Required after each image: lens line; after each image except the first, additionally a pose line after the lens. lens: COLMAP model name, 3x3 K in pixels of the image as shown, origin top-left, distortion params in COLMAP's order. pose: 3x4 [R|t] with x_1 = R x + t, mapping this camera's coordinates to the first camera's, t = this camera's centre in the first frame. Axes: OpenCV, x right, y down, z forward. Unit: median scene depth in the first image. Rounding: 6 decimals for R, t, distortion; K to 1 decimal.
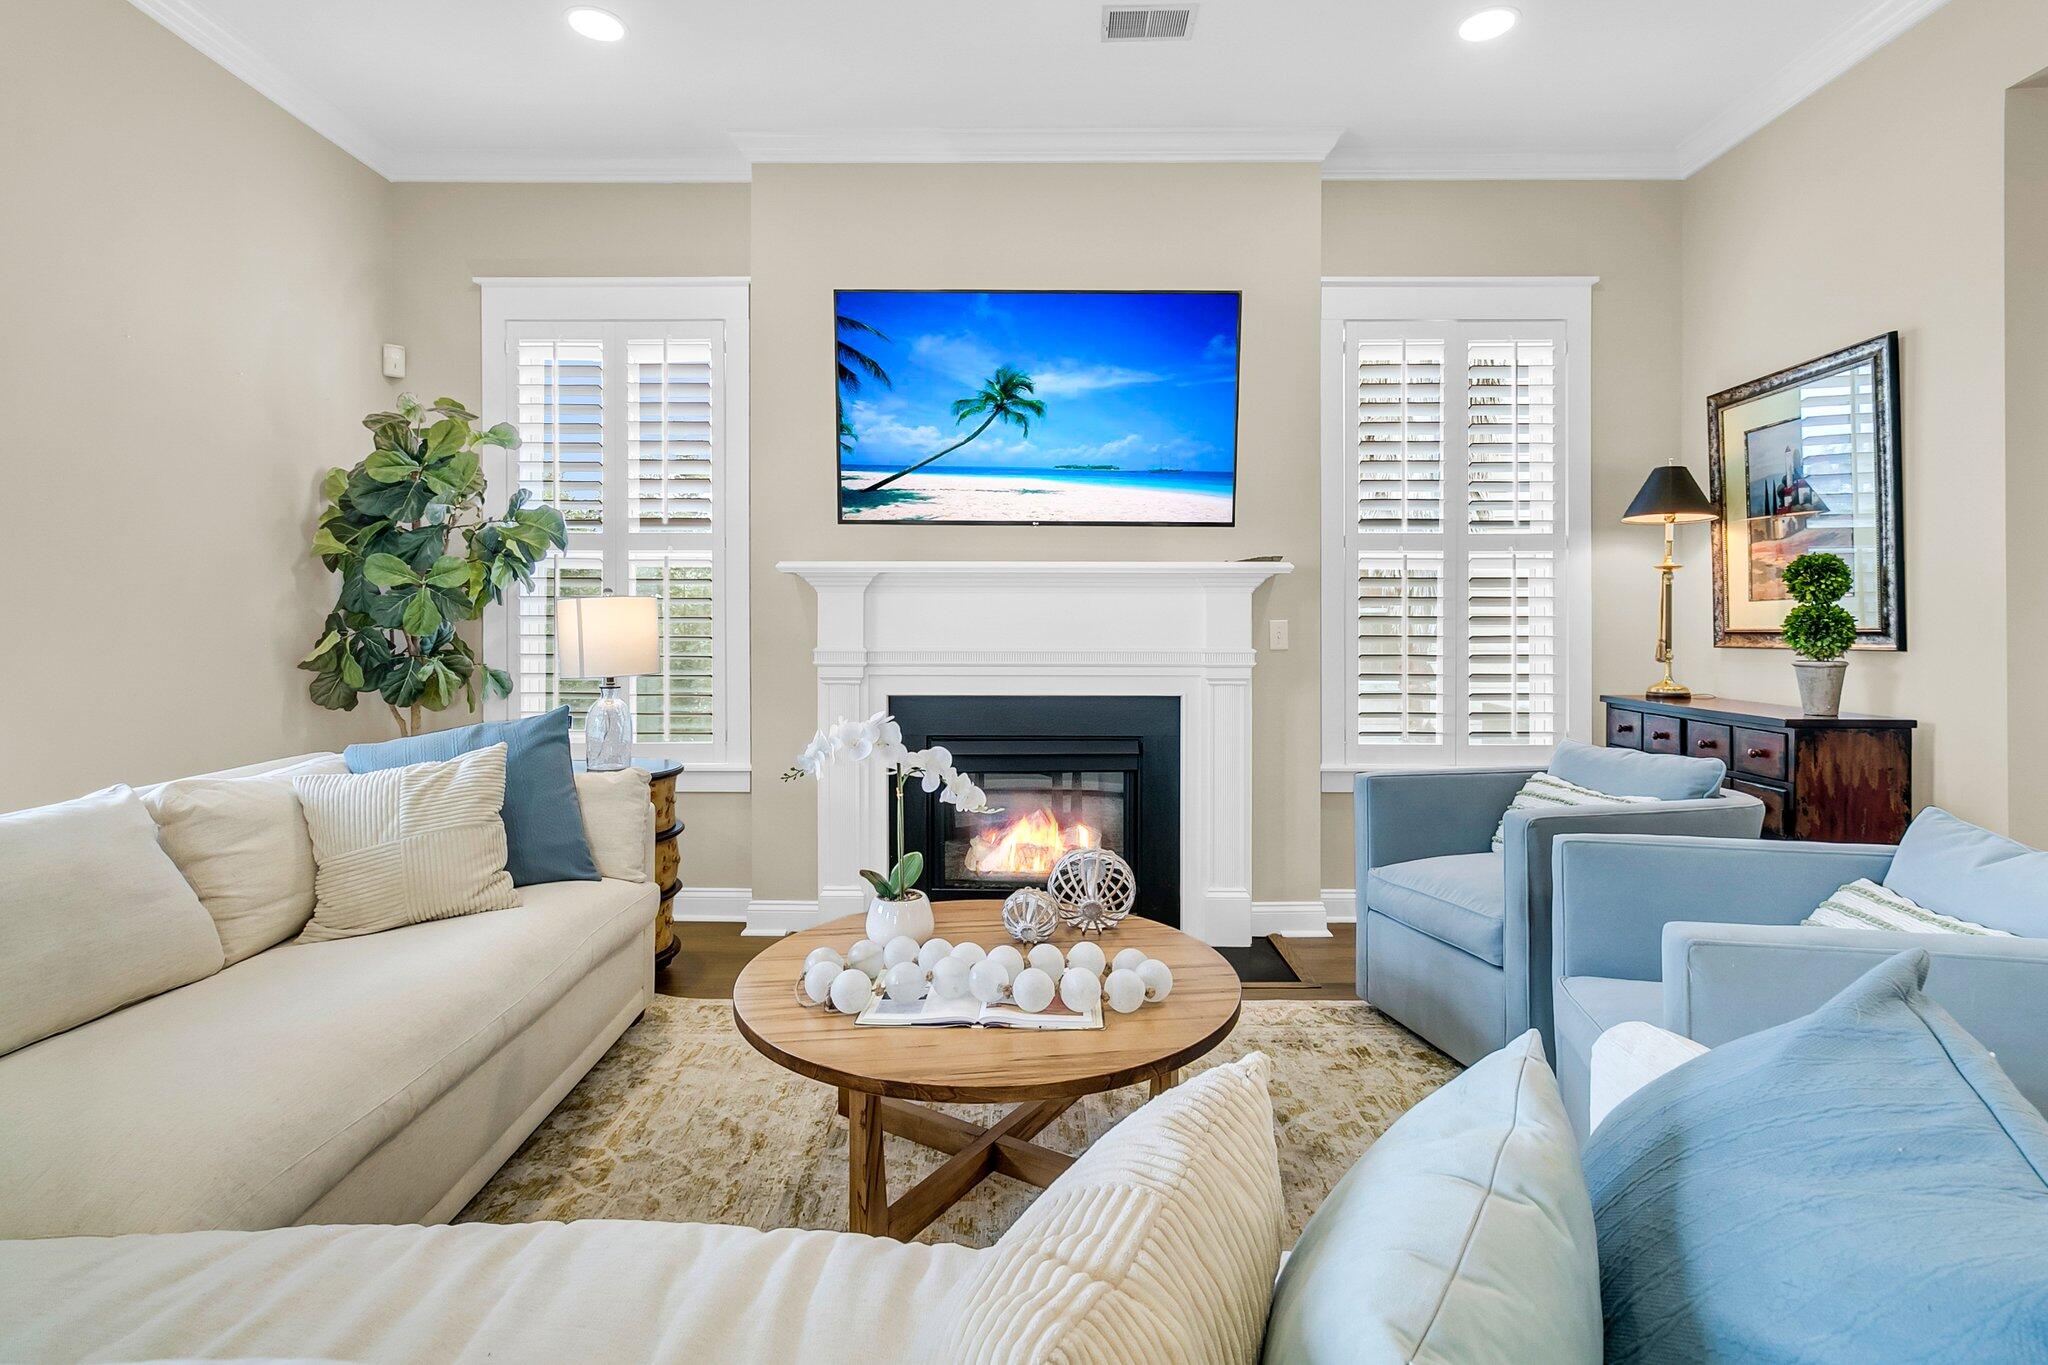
lens RADIAL K [[972.4, 0, 1024.8], [0, 972.4, 639.8], [0, 0, 1]] dist [-0.040195, 0.000123]
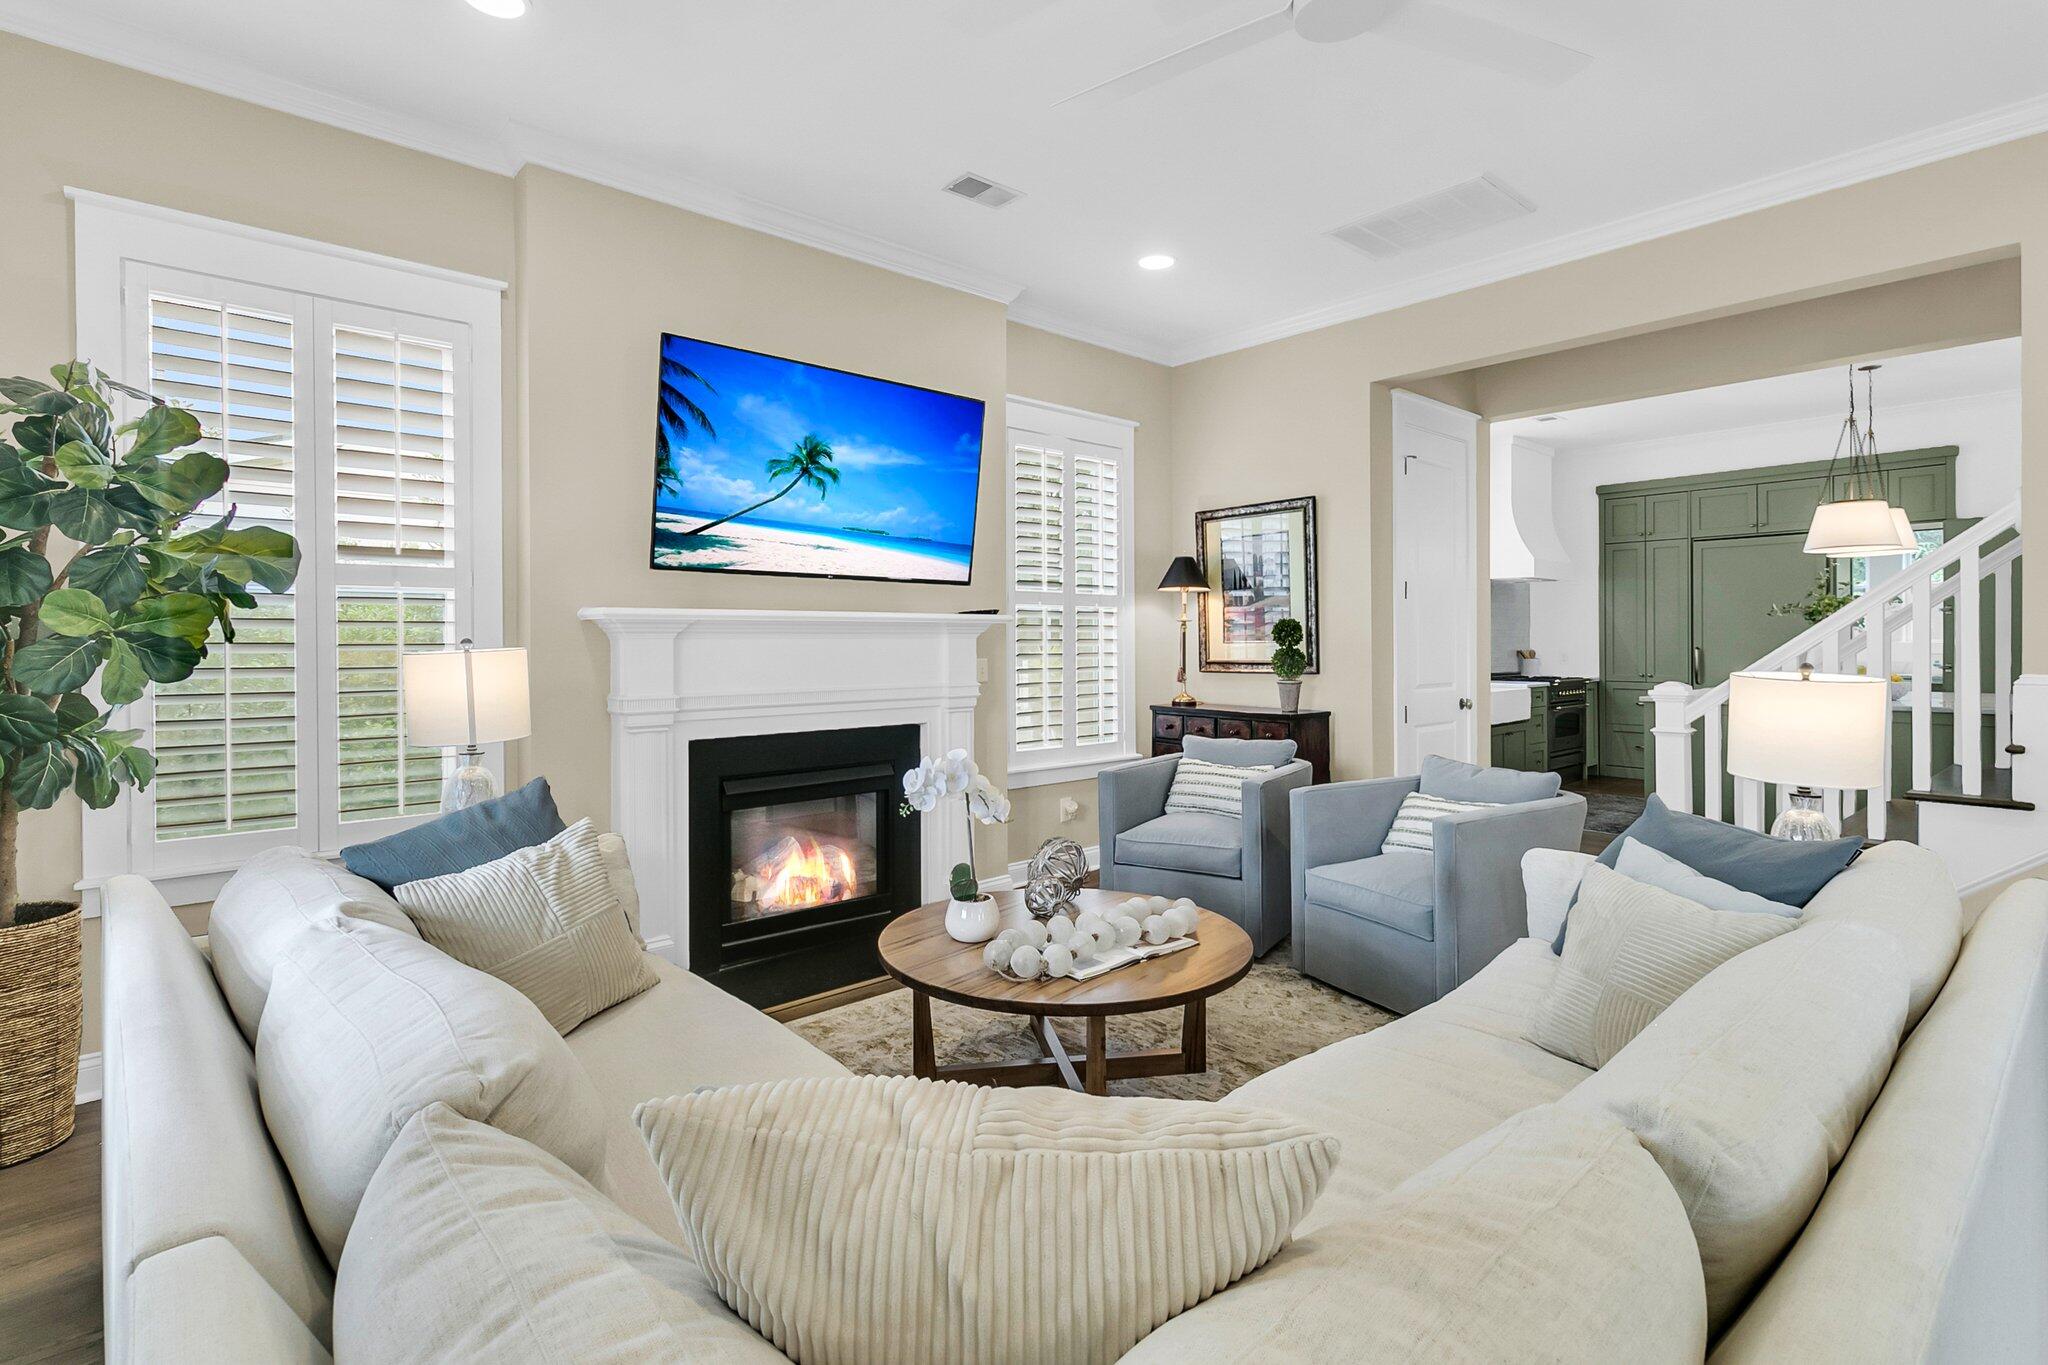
lens RADIAL K [[959.5, 0, 1026.9], [0, 959.5, 646.2], [0, 0, 1]] dist [0.001915, 0.000485]
pose [[0.723245, -0.007214, 0.690554, -0.598117], [0.013498, 0.999902, -0.003691, -0.033000], [-0.690459, 0.011990, 0.723272, 0.041799]]
